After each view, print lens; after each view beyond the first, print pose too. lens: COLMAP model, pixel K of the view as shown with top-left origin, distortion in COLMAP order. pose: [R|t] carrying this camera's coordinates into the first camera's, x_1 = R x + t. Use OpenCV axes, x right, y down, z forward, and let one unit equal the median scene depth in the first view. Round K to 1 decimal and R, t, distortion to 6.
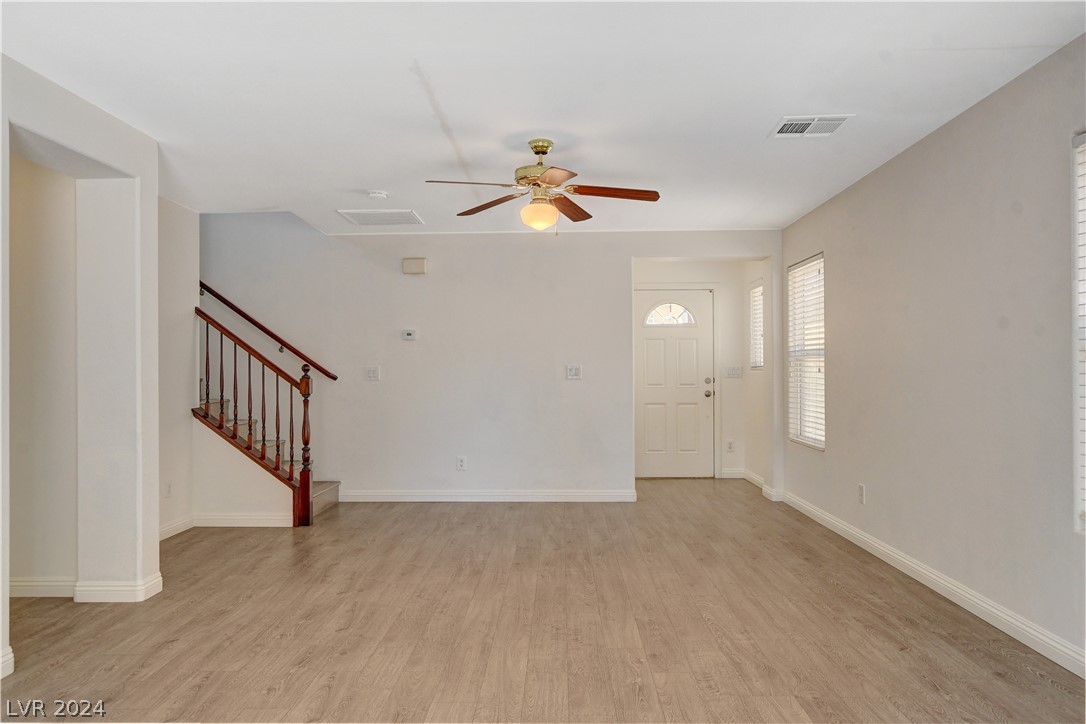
lens RADIAL K [[750.6, 0, 538.9], [0, 750.6, 366.6], [0, 0, 1]] dist [0.000416, 0.000978]
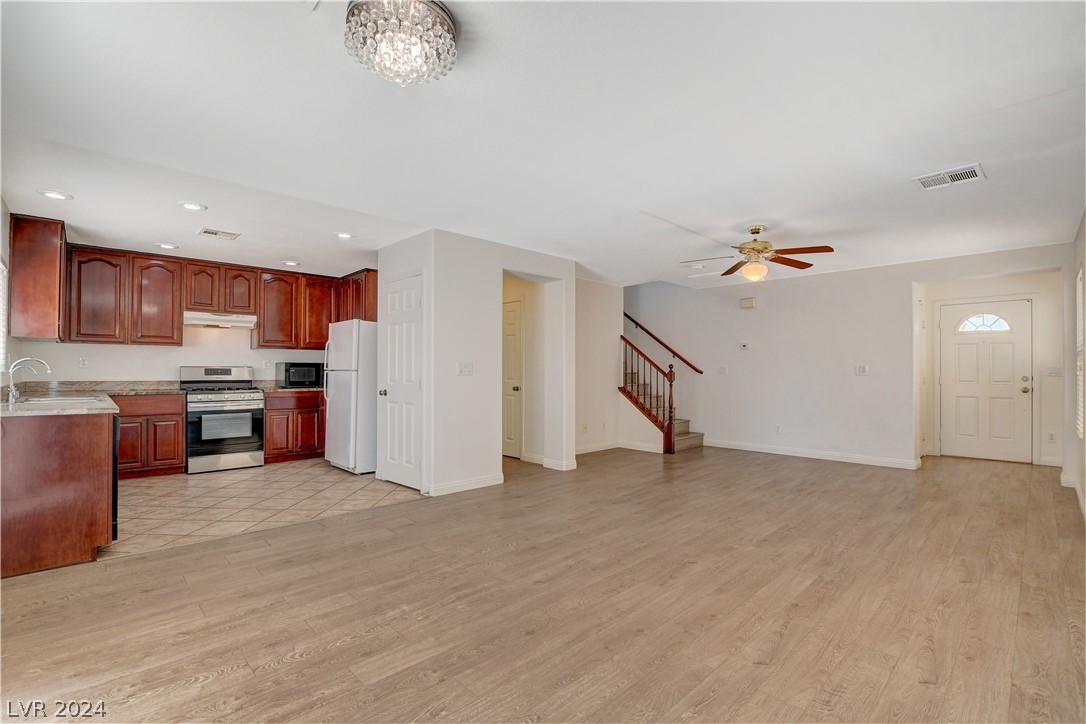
lens RADIAL K [[485.9, 0, 543.1], [0, 485.9, 367.6], [0, 0, 1]] dist [-0.031125, 0.000122]
pose [[0.714406, 0.002478, -0.699727, 0.452318], [-0.003225, 0.999995, 0.000248, 0.008844], [0.699724, 0.002079, 0.714410, -0.073044]]
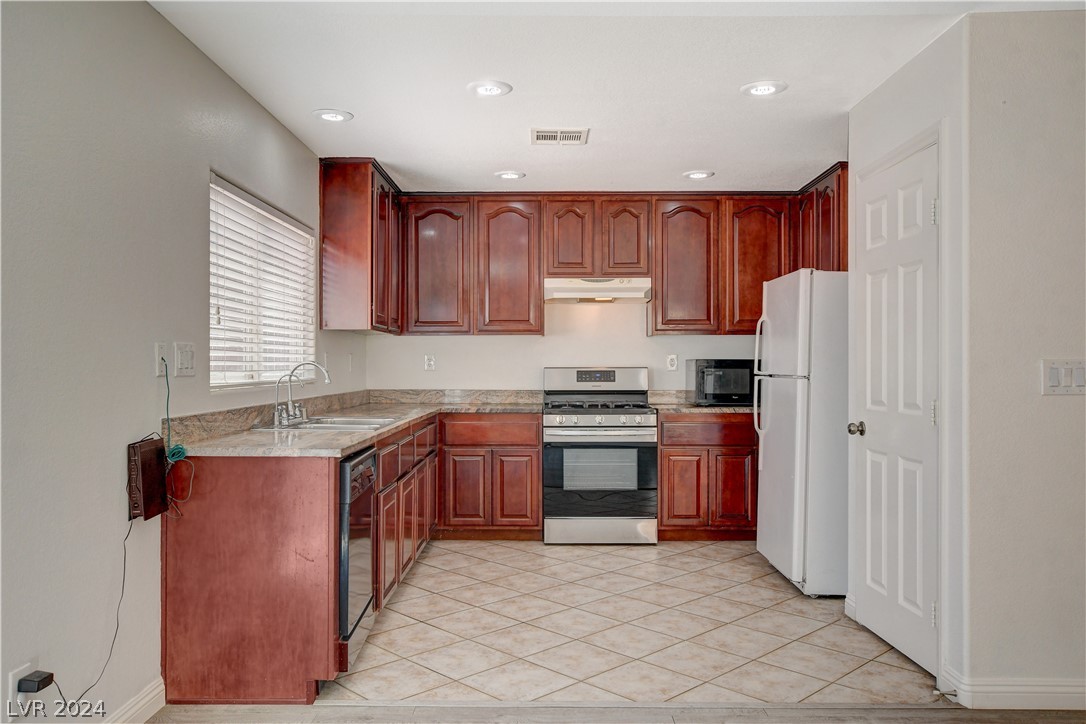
lens RADIAL K [[821.8, 0, 543.3], [0, 821.8, 367.3], [0, 0, 1]] dist [-0.003448, 0.033812]
pose [[0.020012, 0.009237, -0.999757, 0.202587], [0.004835, 0.999945, 0.009335, -0.006584], [0.999788, -0.005020, 0.019967, 0.169101]]
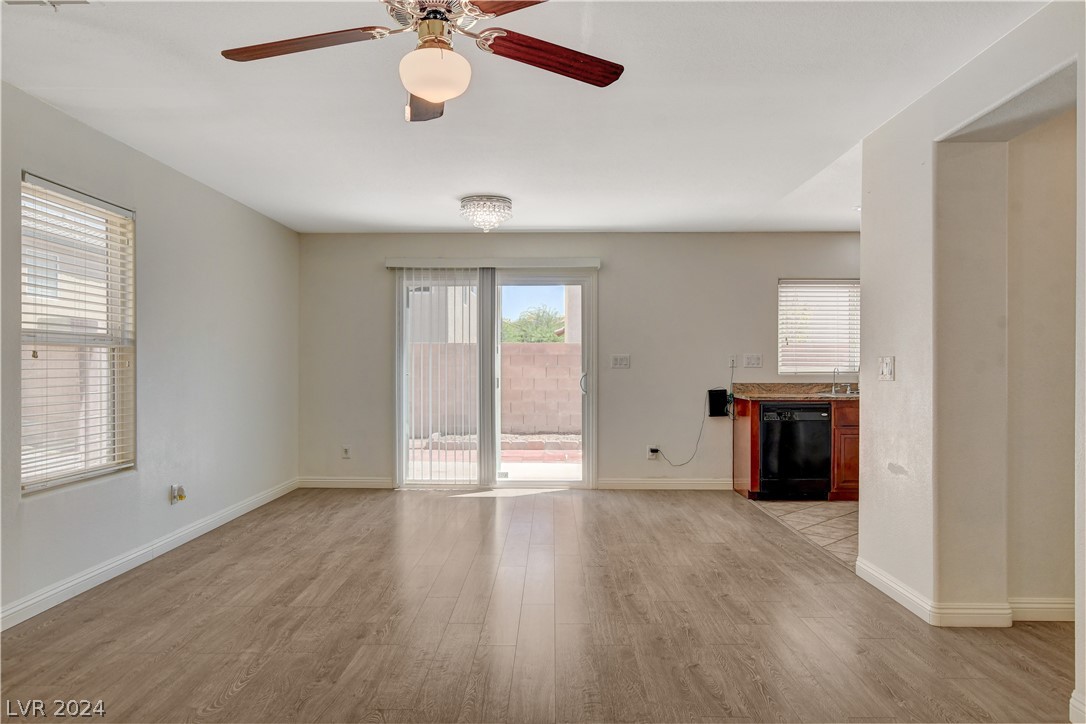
lens RADIAL K [[750.6, 0, 538.9], [0, 750.6, 366.6], [0, 0, 1]] dist [0.000416, 0.000978]
pose [[-0.999937, 0.005974, -0.009528, -0.074574], [0.006018, 0.999971, -0.004635, 0.011654], [0.009500, -0.004692, -0.999944, 1.717950]]
